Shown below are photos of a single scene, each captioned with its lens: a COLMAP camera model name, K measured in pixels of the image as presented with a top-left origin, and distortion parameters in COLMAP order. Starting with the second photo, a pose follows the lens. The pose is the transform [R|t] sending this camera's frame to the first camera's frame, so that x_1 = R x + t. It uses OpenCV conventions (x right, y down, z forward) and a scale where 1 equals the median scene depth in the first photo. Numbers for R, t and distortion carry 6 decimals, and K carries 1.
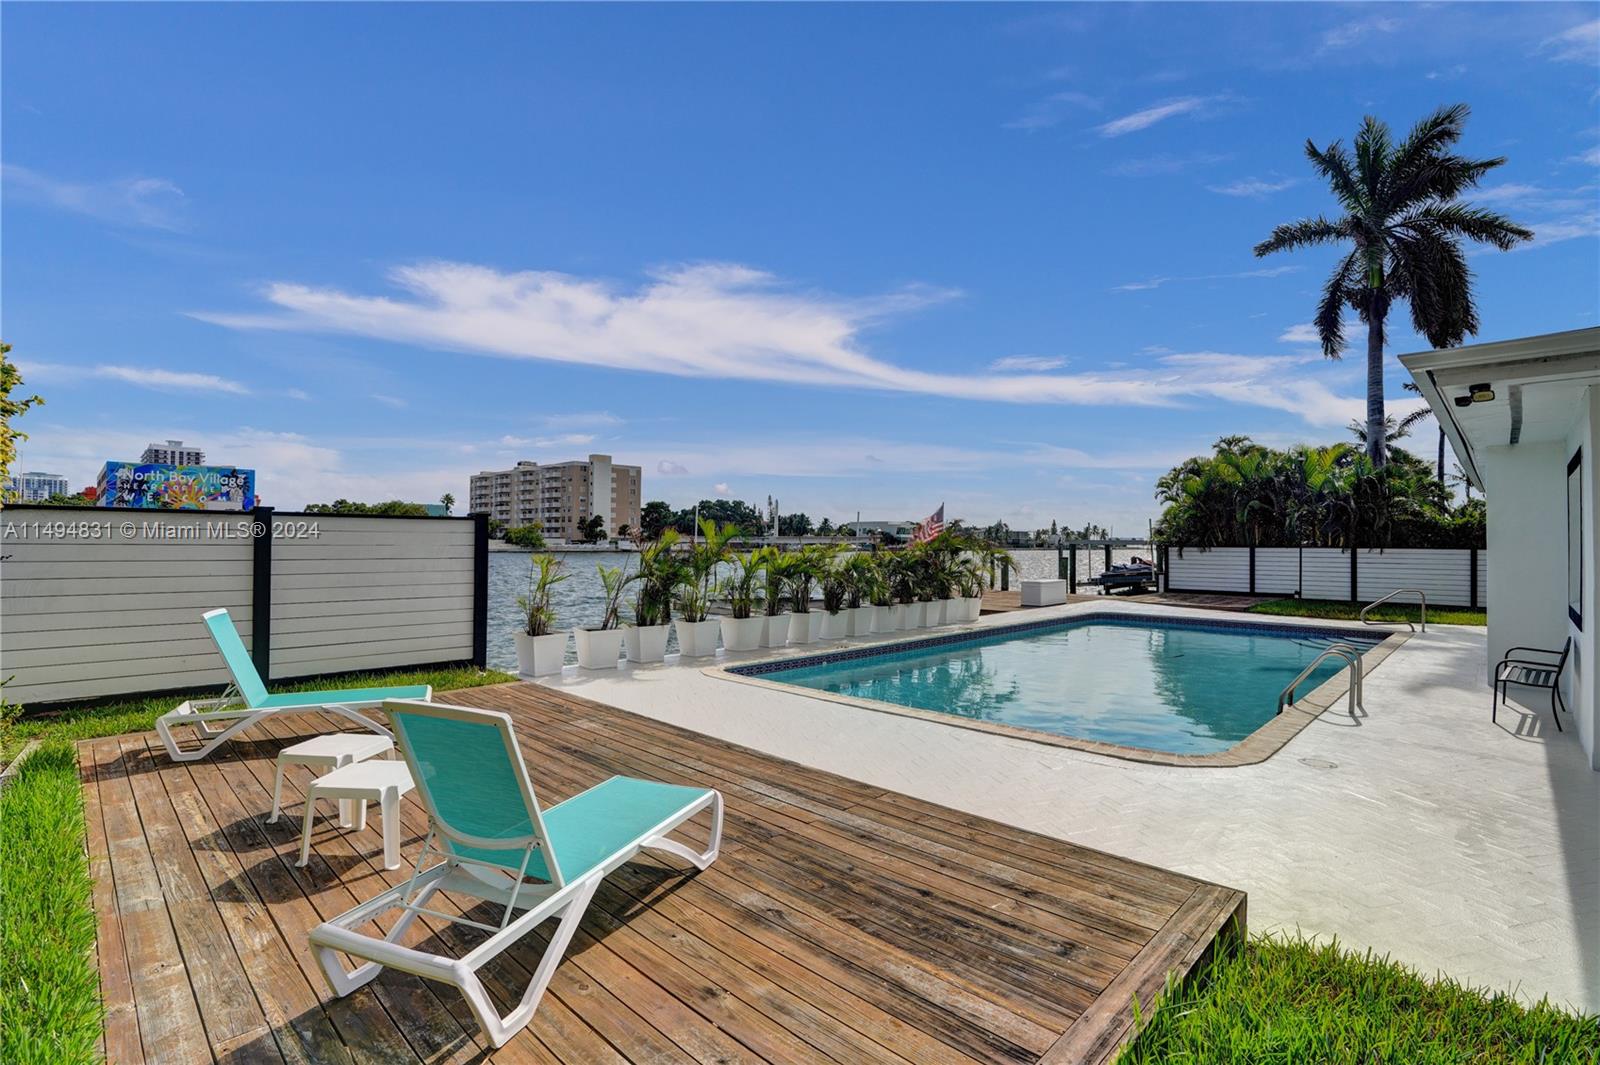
lens RADIAL K [[751.9, 0, 805.8], [0, 751.9, 535.8], [0, 0, 1]] dist [-0.029751, -0.000656]
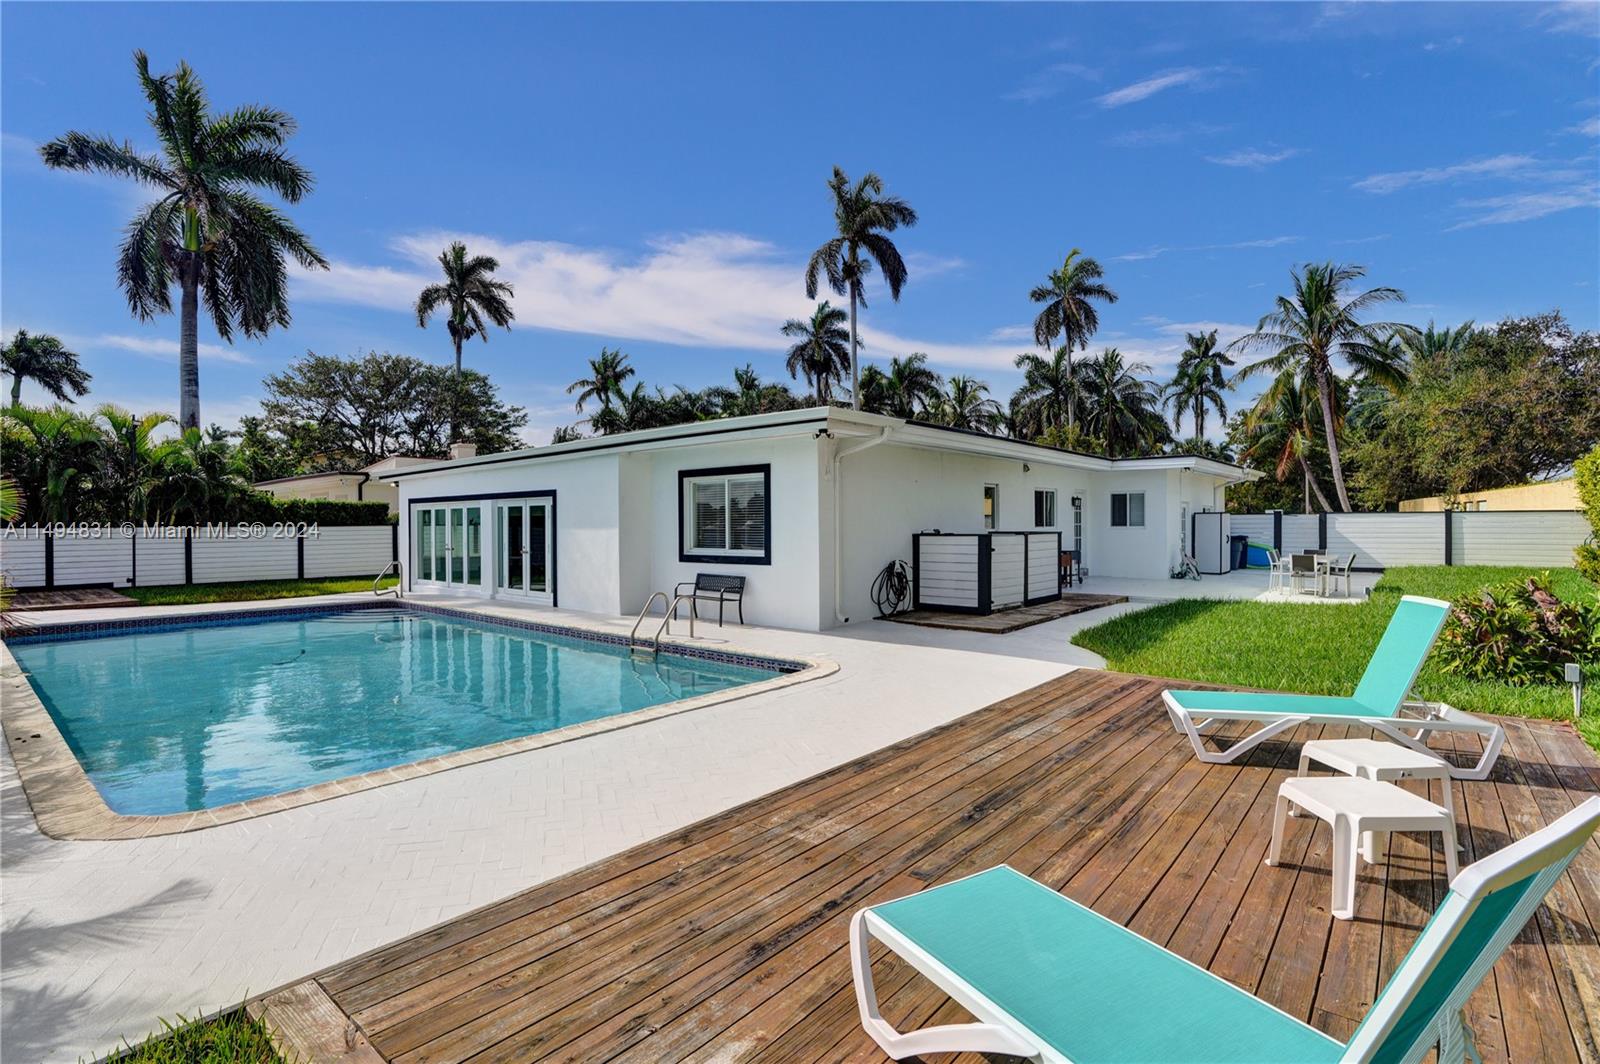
lens RADIAL K [[751.9, 0, 804.0], [0, 751.9, 530.1], [0, 0, 1]] dist [-0.029751, -0.000656]
pose [[-0.064477, -0.018184, 0.997754, -0.164303], [-0.001670, 0.999835, 0.018114, 0.002045], [-0.997918, -0.000499, -0.064496, 0.199890]]
